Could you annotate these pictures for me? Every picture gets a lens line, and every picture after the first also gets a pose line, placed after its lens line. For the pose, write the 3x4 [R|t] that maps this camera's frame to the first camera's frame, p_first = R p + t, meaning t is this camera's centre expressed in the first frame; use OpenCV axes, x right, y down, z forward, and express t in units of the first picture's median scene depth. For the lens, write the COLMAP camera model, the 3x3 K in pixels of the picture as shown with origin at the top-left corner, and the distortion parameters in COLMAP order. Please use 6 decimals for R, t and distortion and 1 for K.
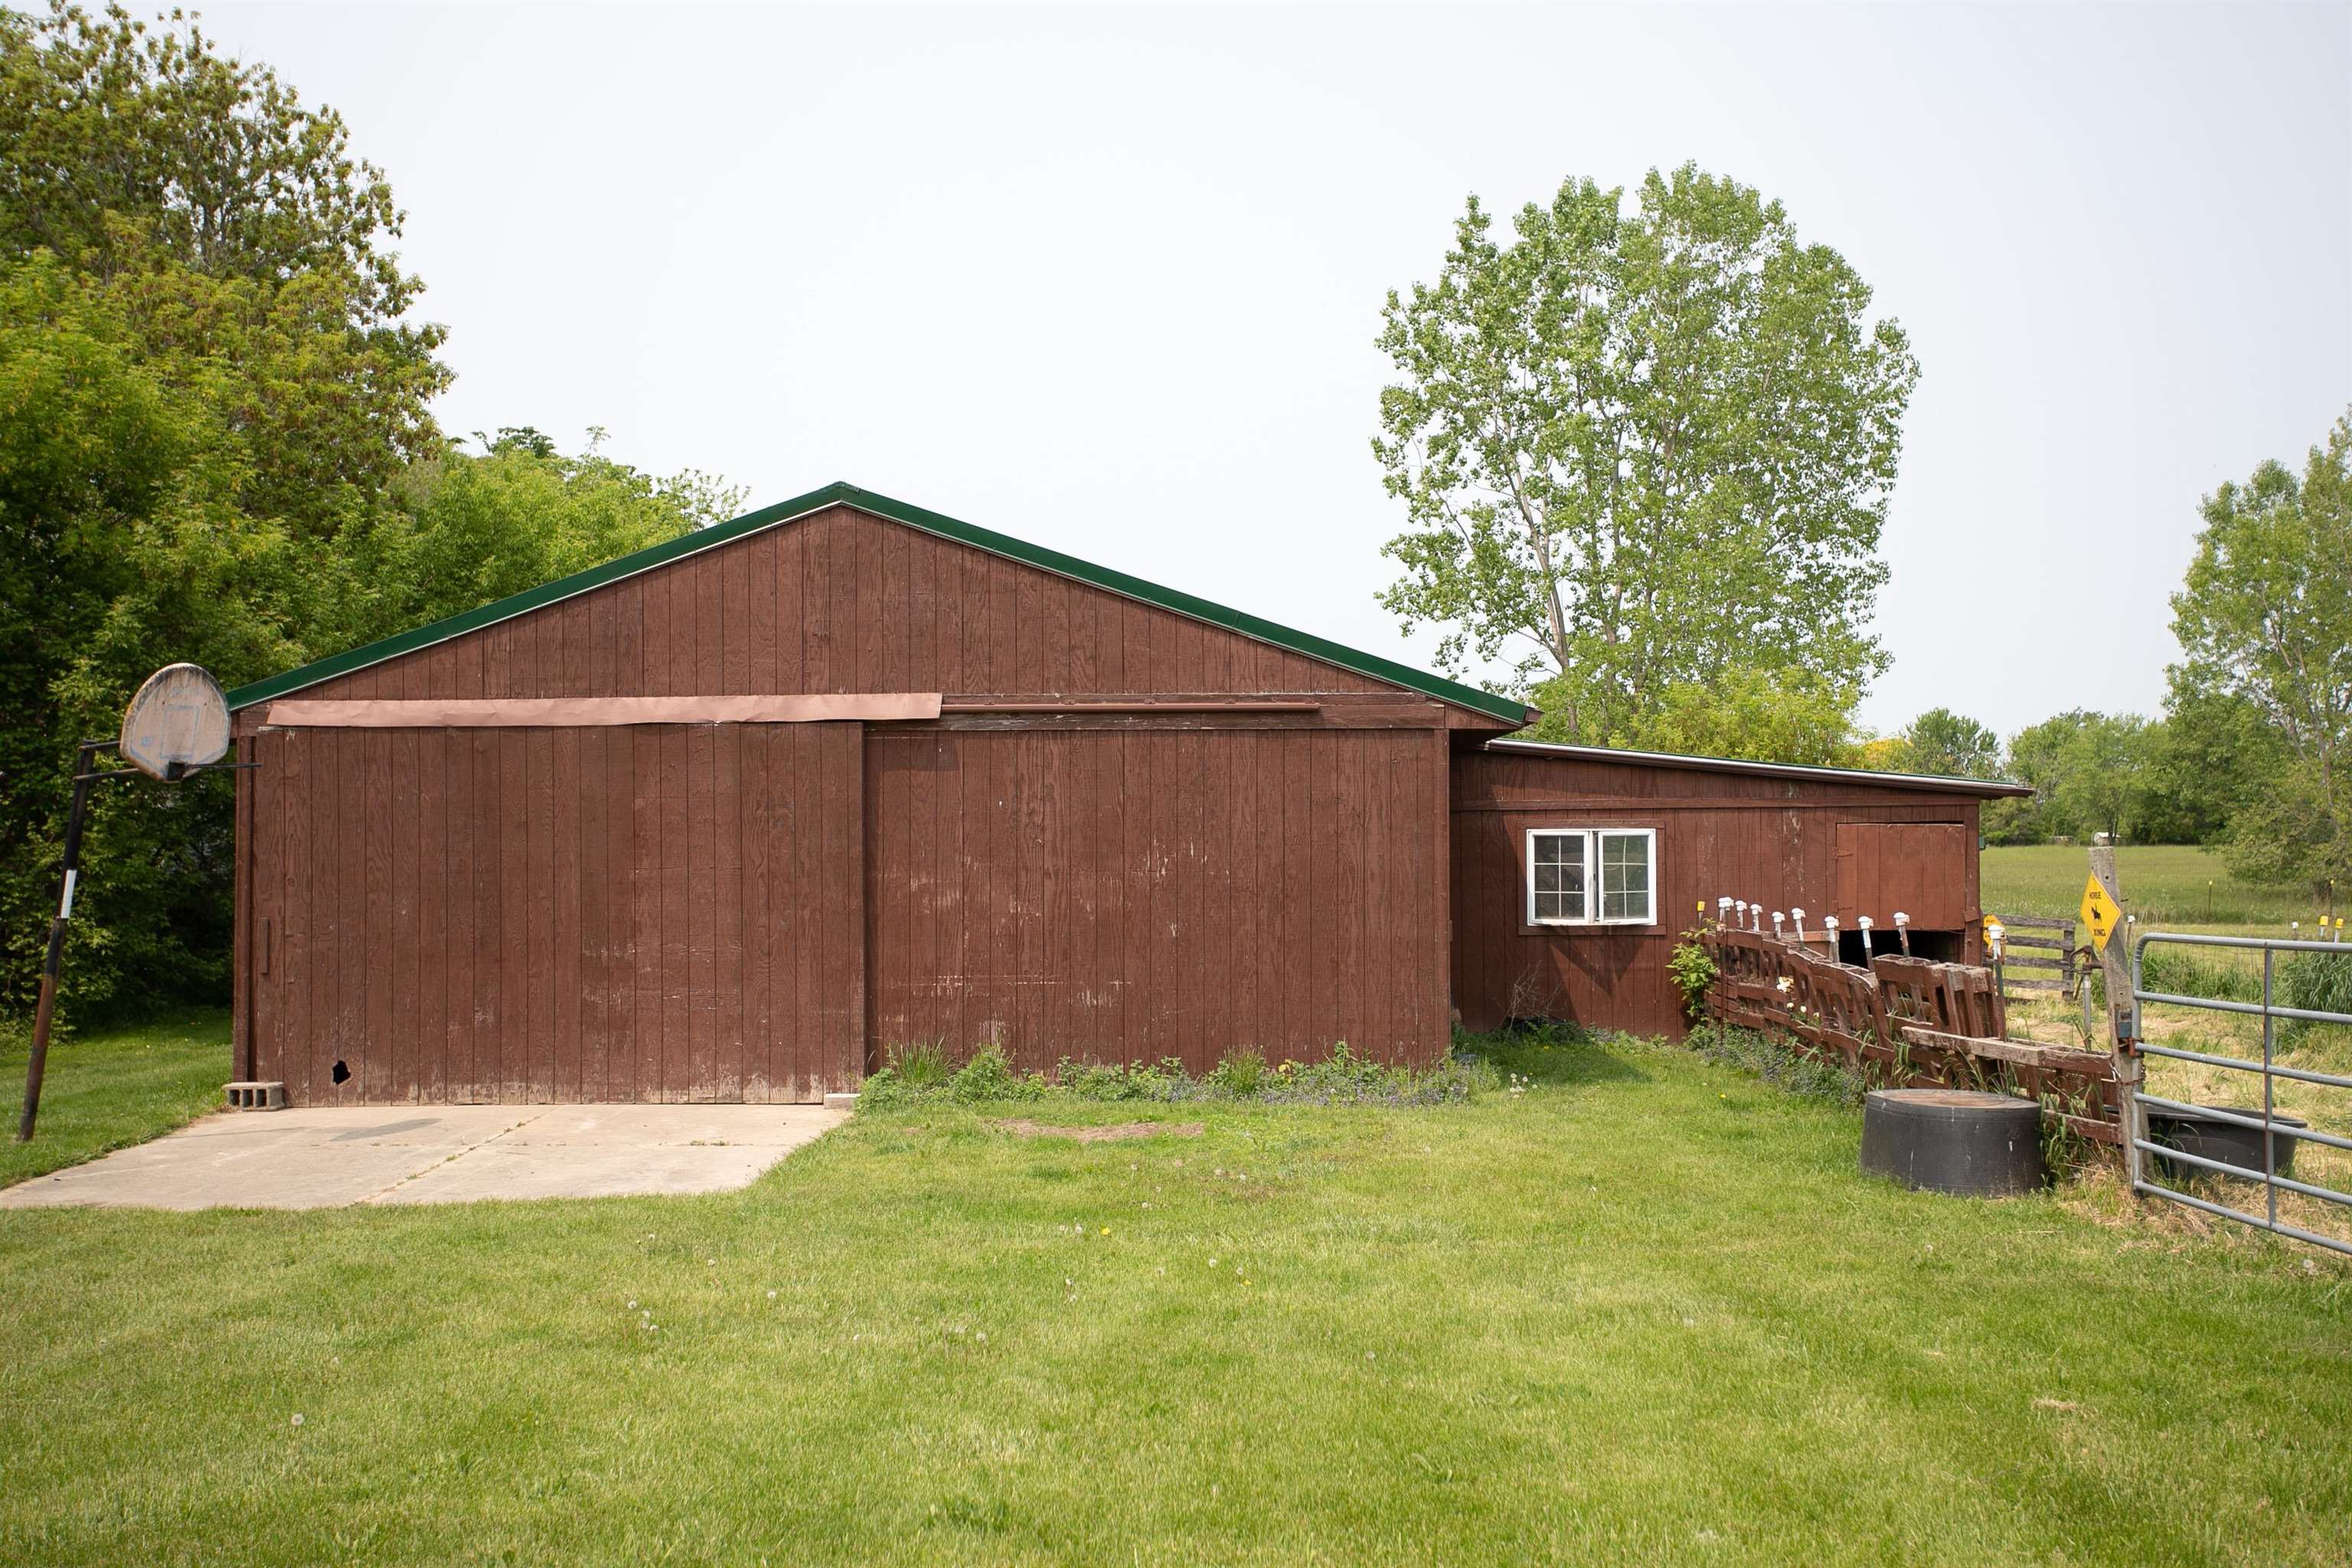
lens RADIAL K [[2588.7, 0, 1175.3], [0, 2588.7, 850.9], [0, 0, 1]] dist [0.008581, 0.003494]
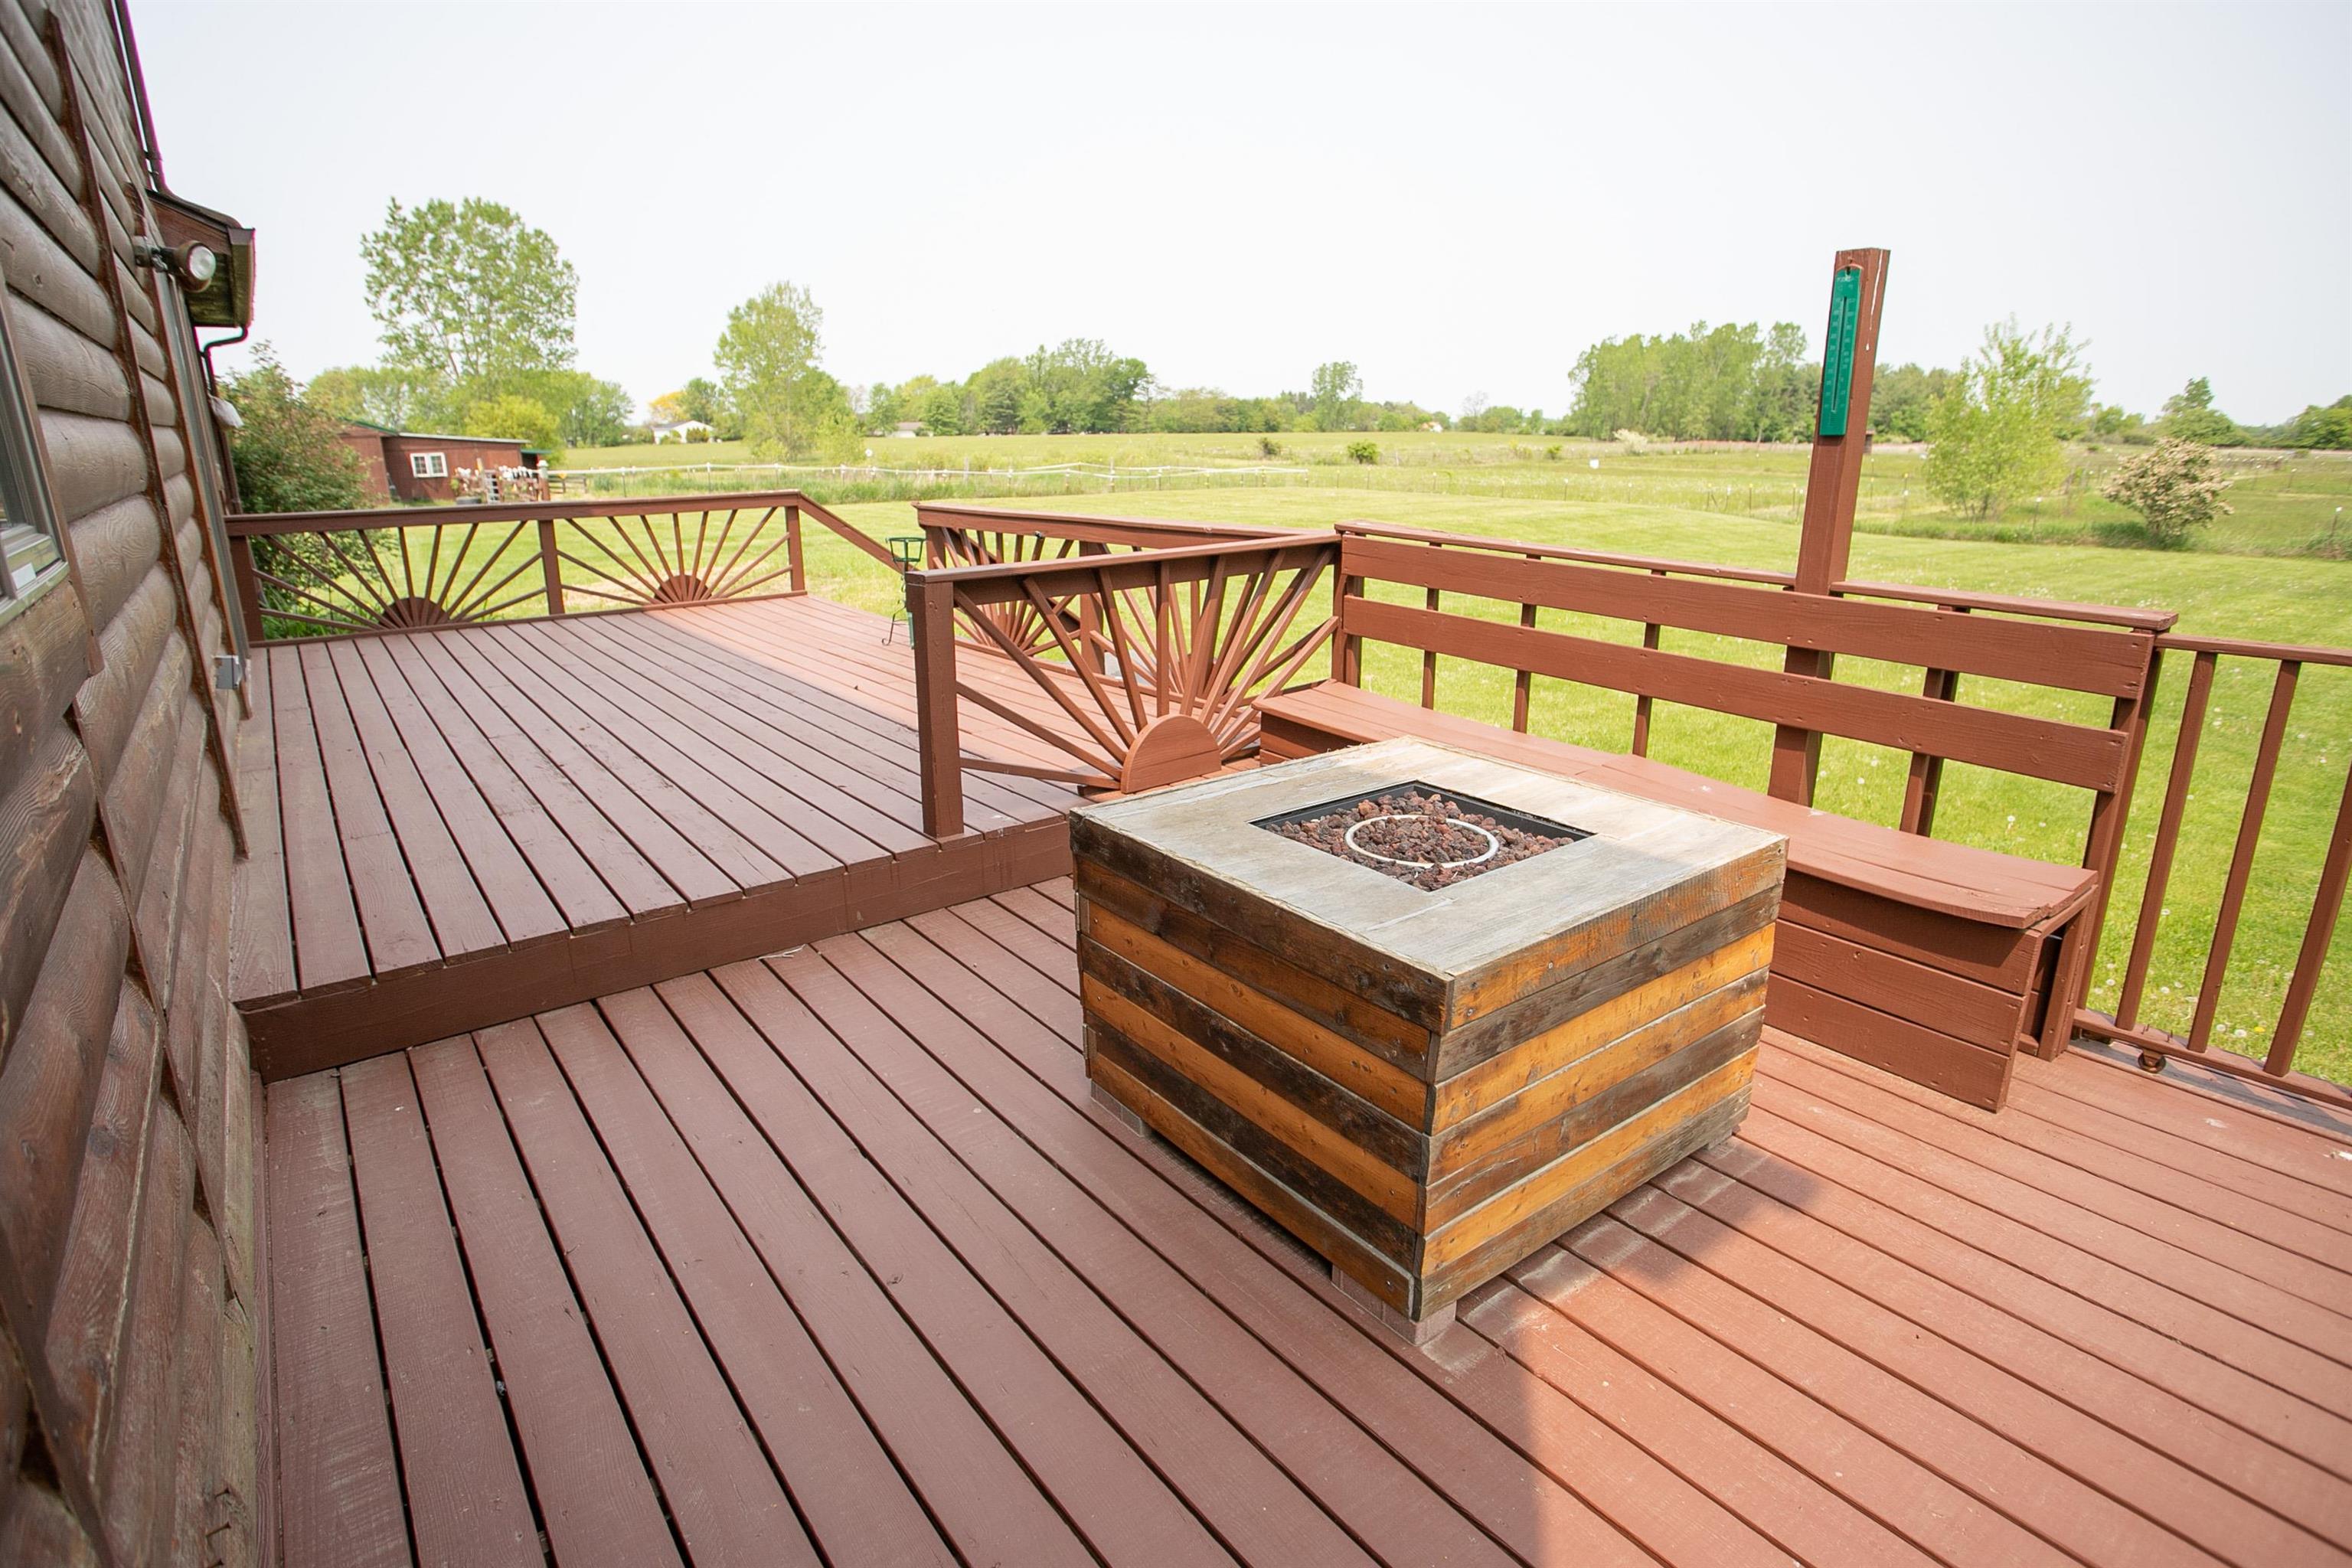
lens RADIAL K [[1213.1, 0, 1167.7], [0, 1213.1, 788.0], [0, 0, 1]] dist [-0.083755, 0.042609]
pose [[0.810398, -0.173249, 0.559678, -0.014417], [0.010023, 0.959239, 0.282420, -0.005796], [-0.585794, -0.223262, 0.779102, -0.530842]]
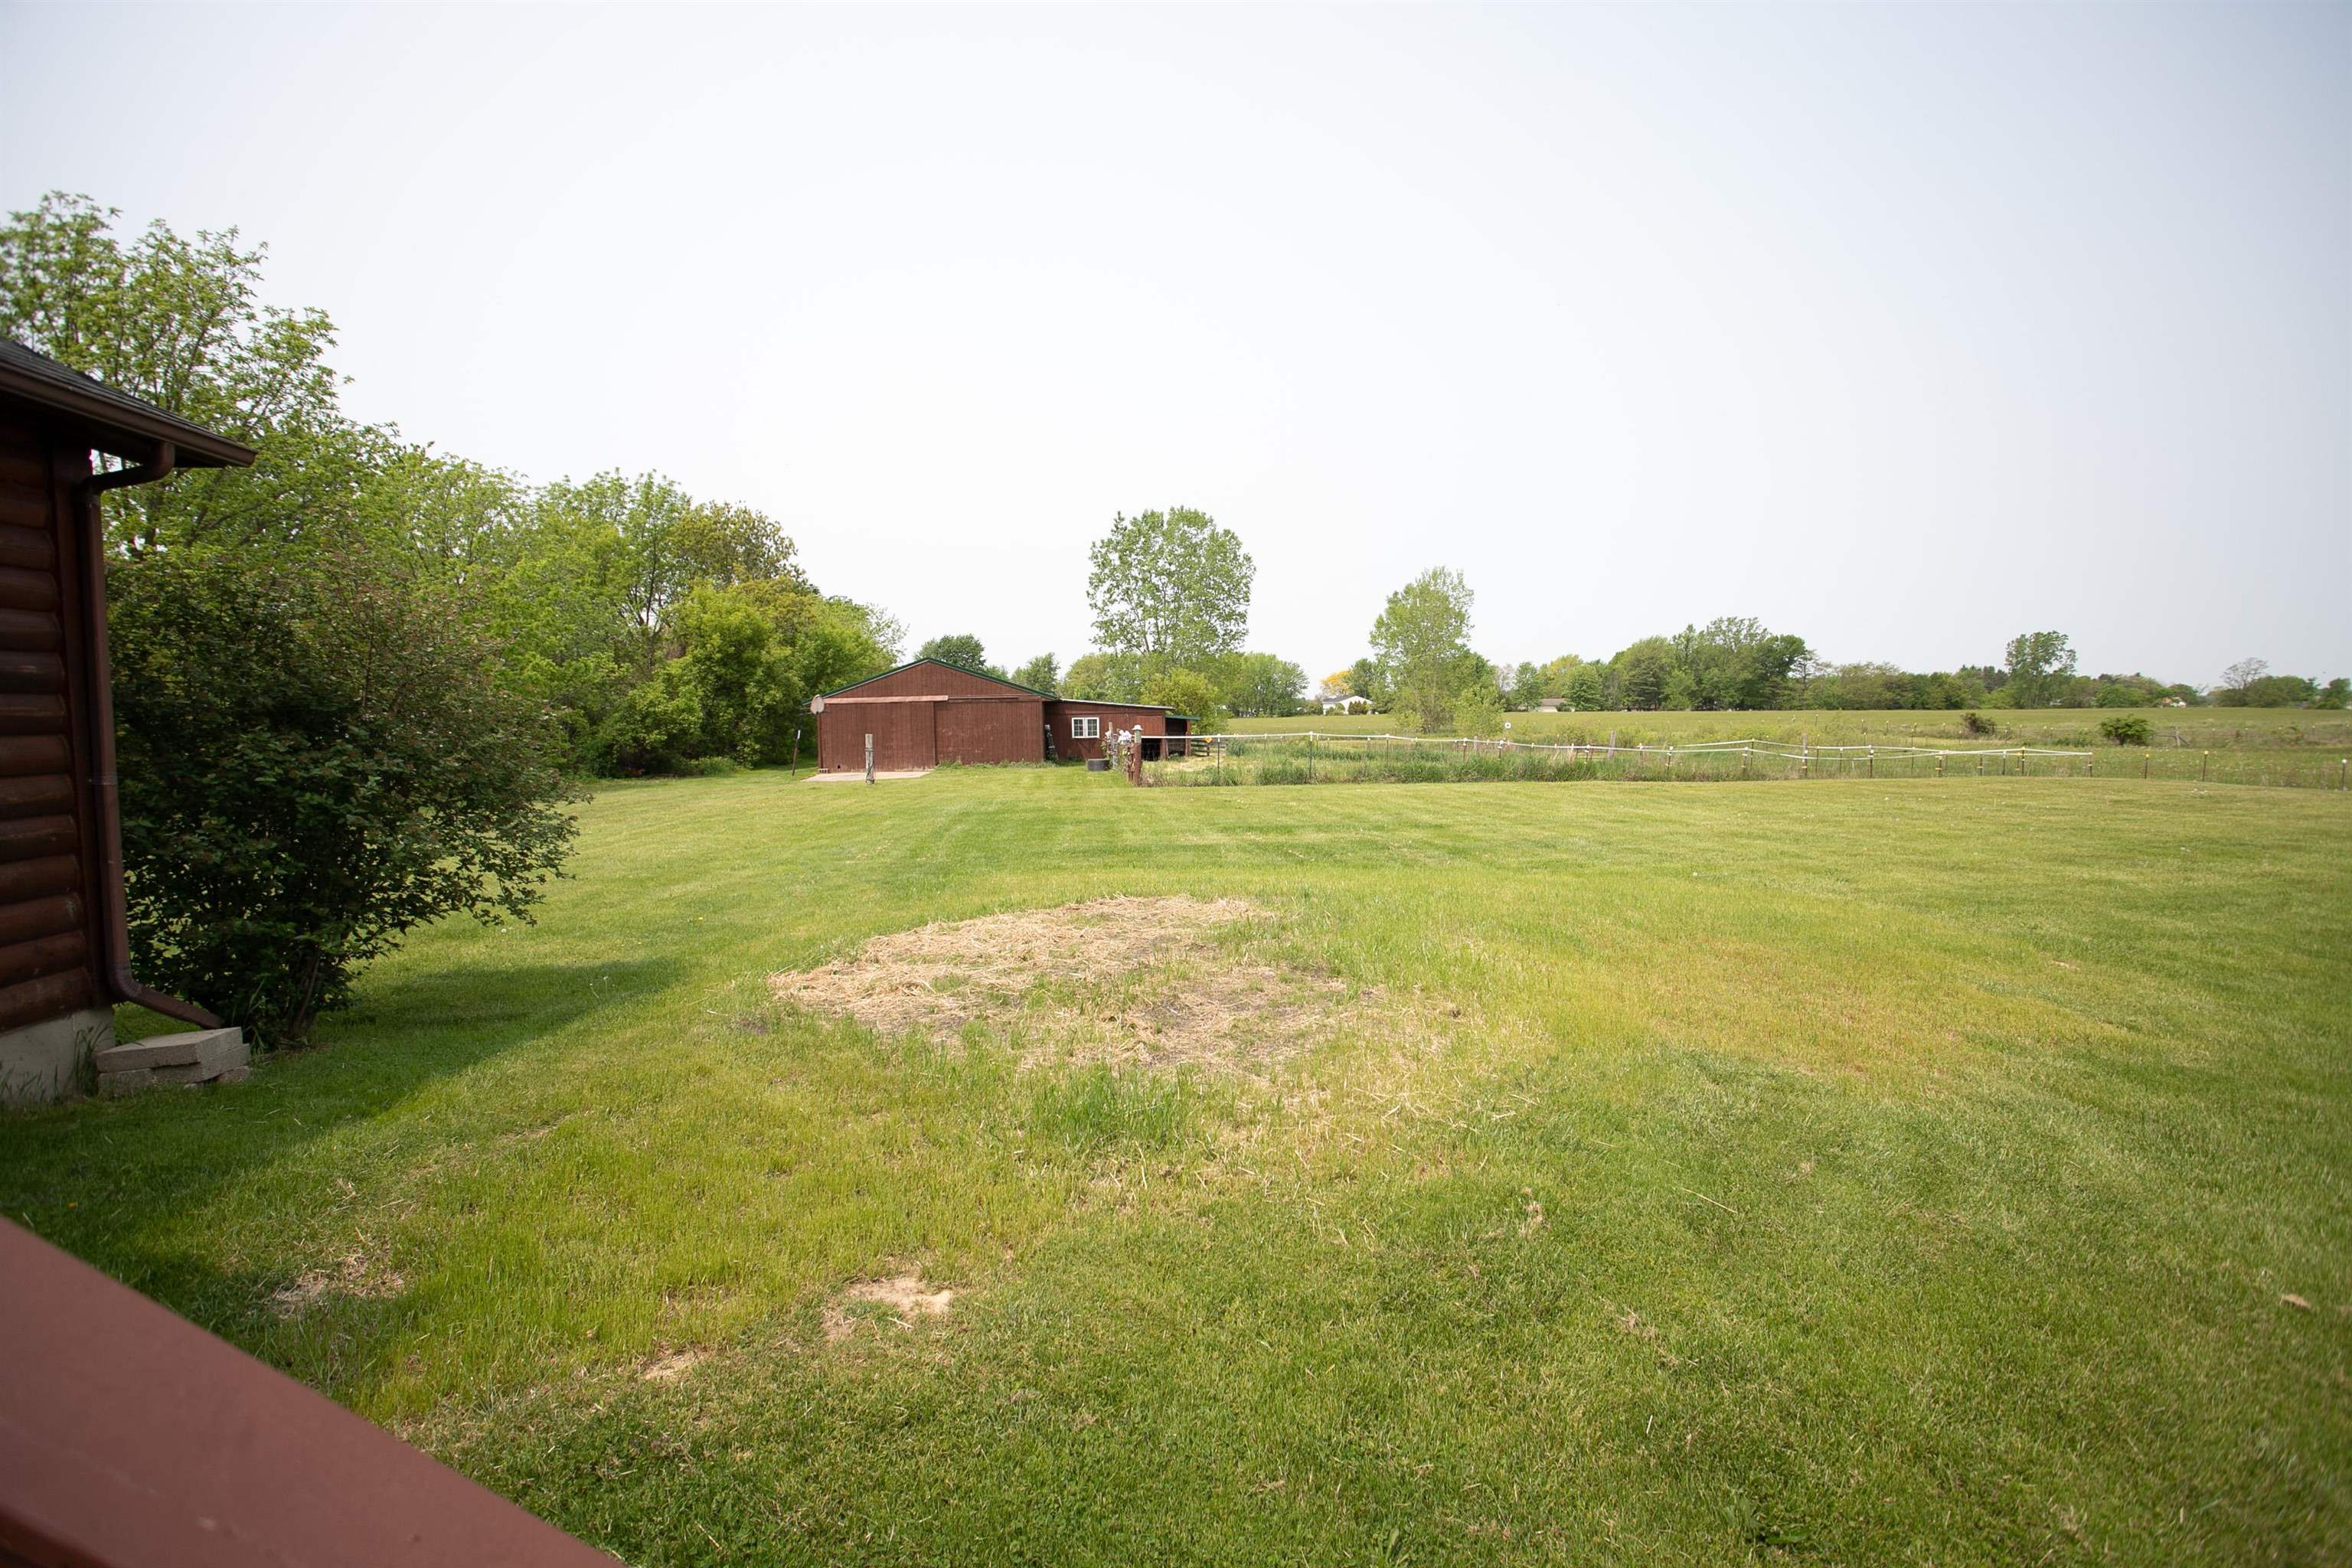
lens RADIAL K [[1137.5, 0, 1175.0], [0, 1137.5, 795.5], [0, 0, 1]] dist [-0.070455, 0.032632]
pose [[0.994863, -0.018305, 0.099565, 0.041213], [0.011389, 0.997511, 0.069591, -0.003540], [-0.100591, -0.068099, 0.992595, -0.411645]]
